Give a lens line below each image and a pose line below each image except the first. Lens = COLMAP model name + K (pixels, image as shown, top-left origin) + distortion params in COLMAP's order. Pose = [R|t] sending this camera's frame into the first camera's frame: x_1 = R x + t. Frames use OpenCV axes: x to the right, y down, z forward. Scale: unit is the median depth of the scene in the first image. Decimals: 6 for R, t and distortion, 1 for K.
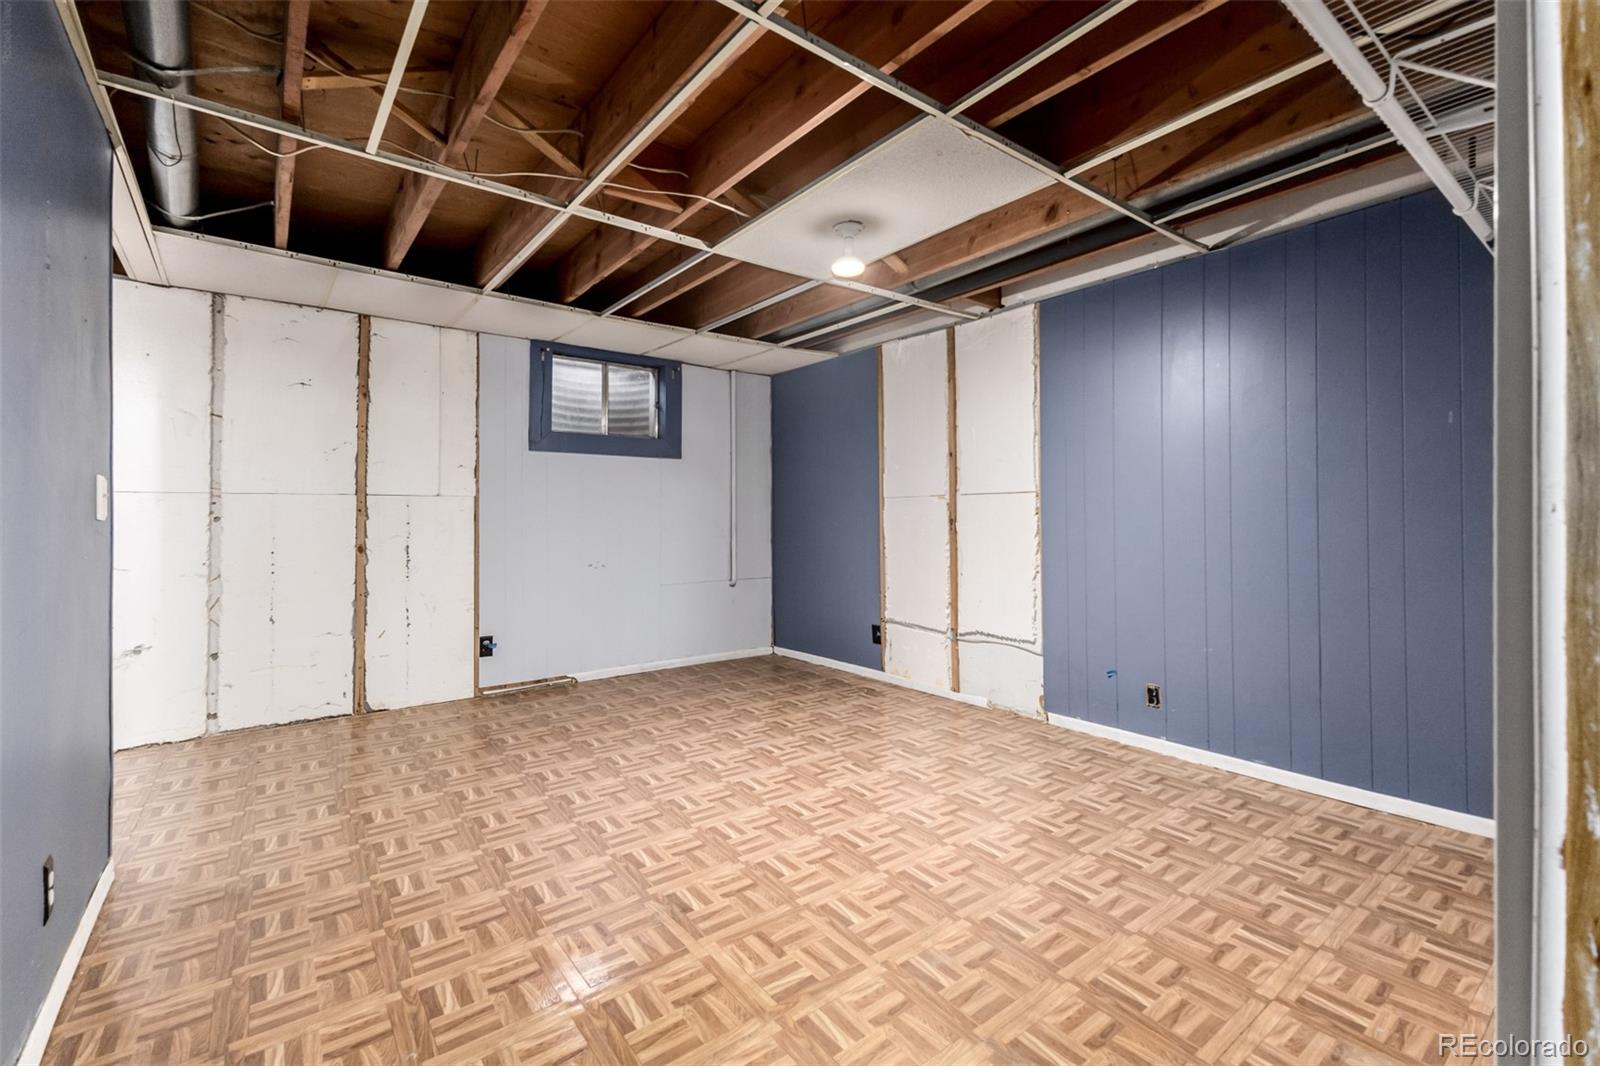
lens RADIAL K [[699.6, 0, 797.4], [0, 699.6, 498.8], [0, 0, 1]] dist [0.010773, -0.001650]
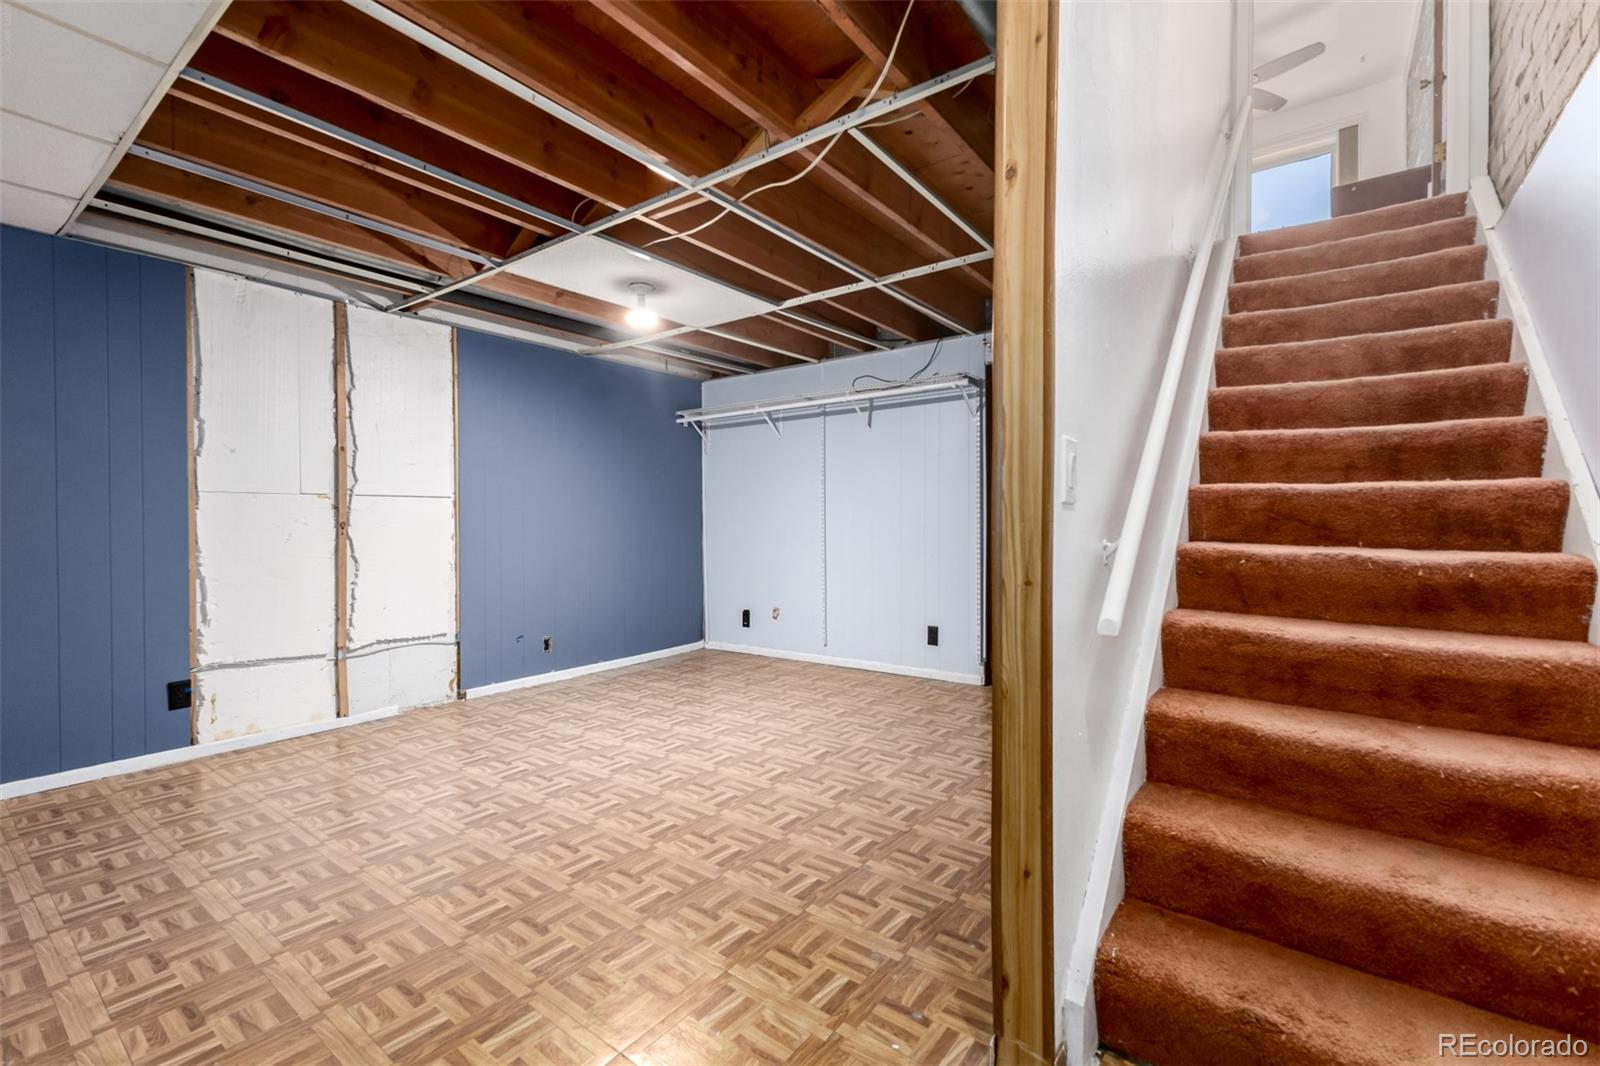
lens RADIAL K [[699.6, 0, 797.2], [0, 699.6, 534.3], [0, 0, 1]] dist [0.010773, -0.001650]
pose [[-0.271061, -0.010241, 0.962508, -0.886765], [-0.019090, 0.999804, 0.005262, 0.031303], [-0.962373, -0.016948, -0.271203, 0.782306]]
